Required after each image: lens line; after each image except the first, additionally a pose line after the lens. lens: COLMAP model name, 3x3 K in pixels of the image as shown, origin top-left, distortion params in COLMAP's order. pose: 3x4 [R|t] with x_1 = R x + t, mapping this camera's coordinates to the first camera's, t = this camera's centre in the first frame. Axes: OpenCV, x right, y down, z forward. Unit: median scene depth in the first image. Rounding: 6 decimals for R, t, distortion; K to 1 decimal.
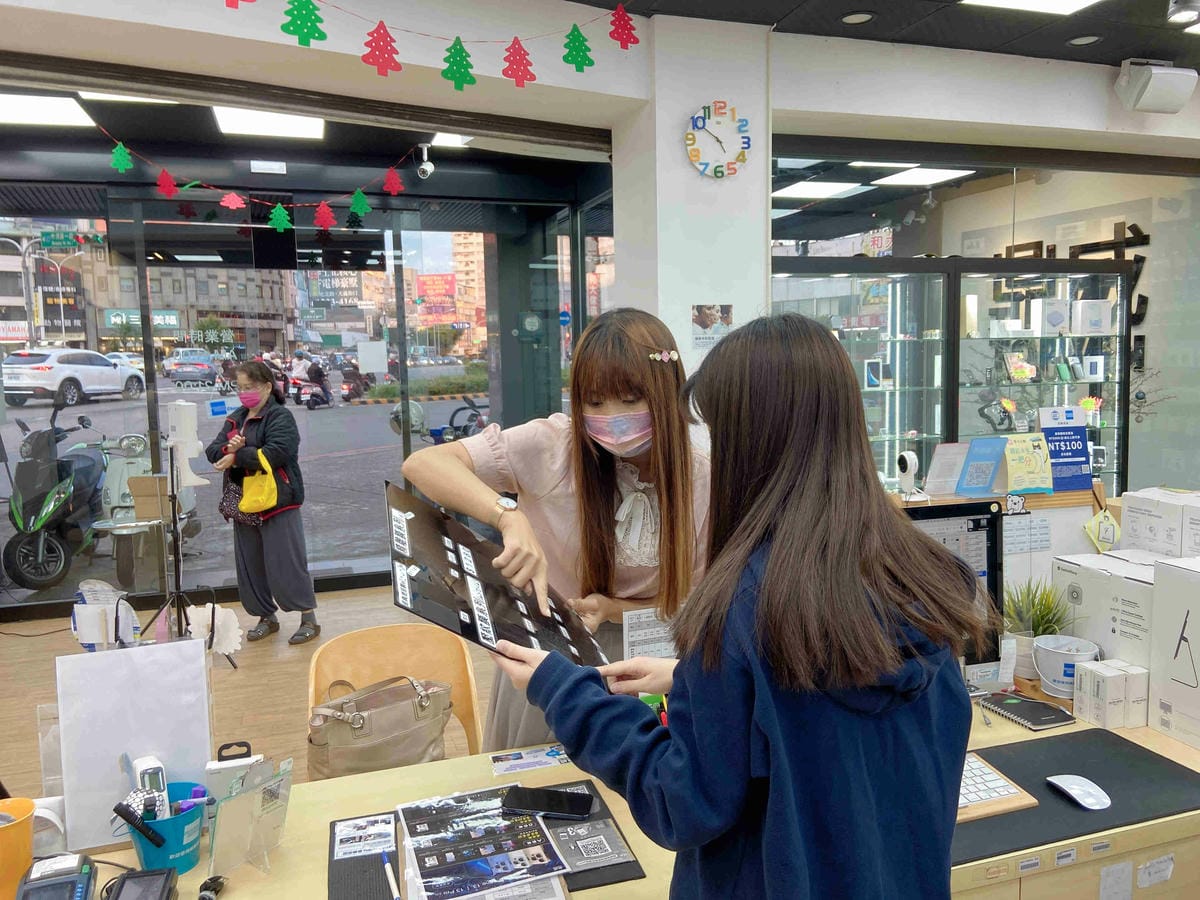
lens RADIAL K [[944.8, 0, 601.4], [0, 944.8, 446.7], [0, 0, 1]] dist [0.109791, -0.131865]
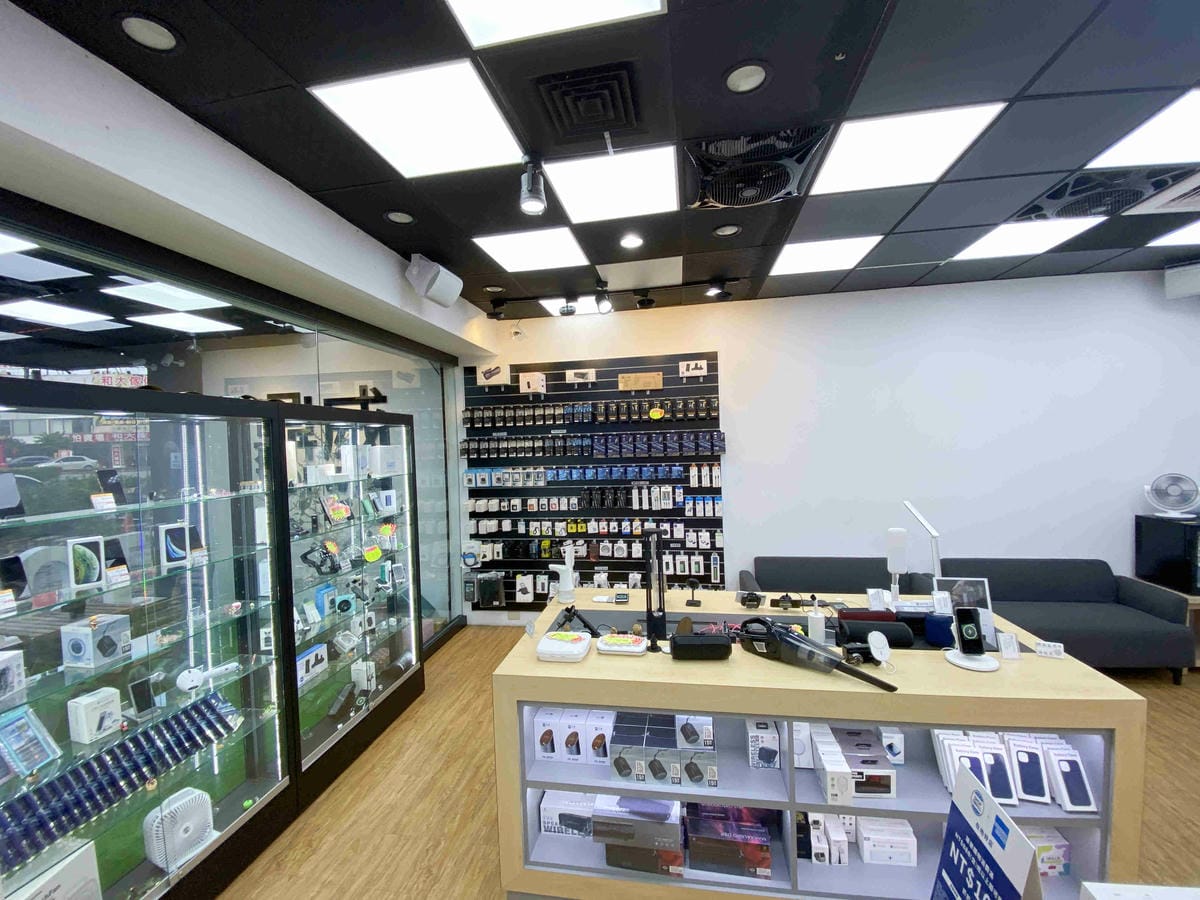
lens RADIAL K [[485.5, 0, 607.3], [0, 485.5, 443.9], [0, 0, 1]] dist [0.010752, -0.015147]
pose [[0.464842, -0.000297, 0.885394, 0.106623], [0.104744, 0.992996, -0.054659, -0.101426], [-0.879176, 0.118148, 0.461617, 0.526089]]
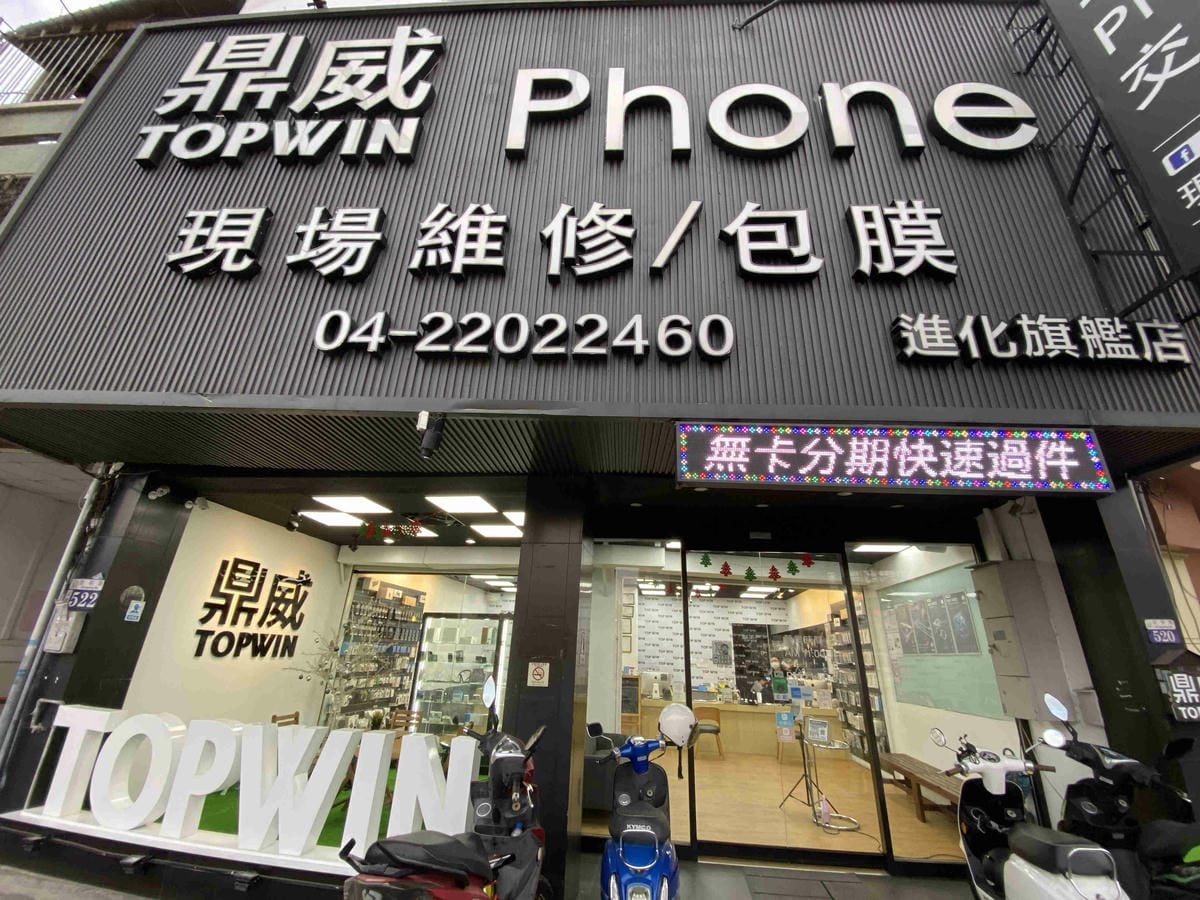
lens RADIAL K [[485.5, 0, 599.7], [0, 485.5, 448.0], [0, 0, 1]] dist [0.010752, -0.015147]
pose [[-0.898846, 0.158708, 0.408519, -0.565207], [0.022675, 0.947721, -0.318295, -0.203855], [-0.437677, -0.276835, -0.855454, 2.293081]]
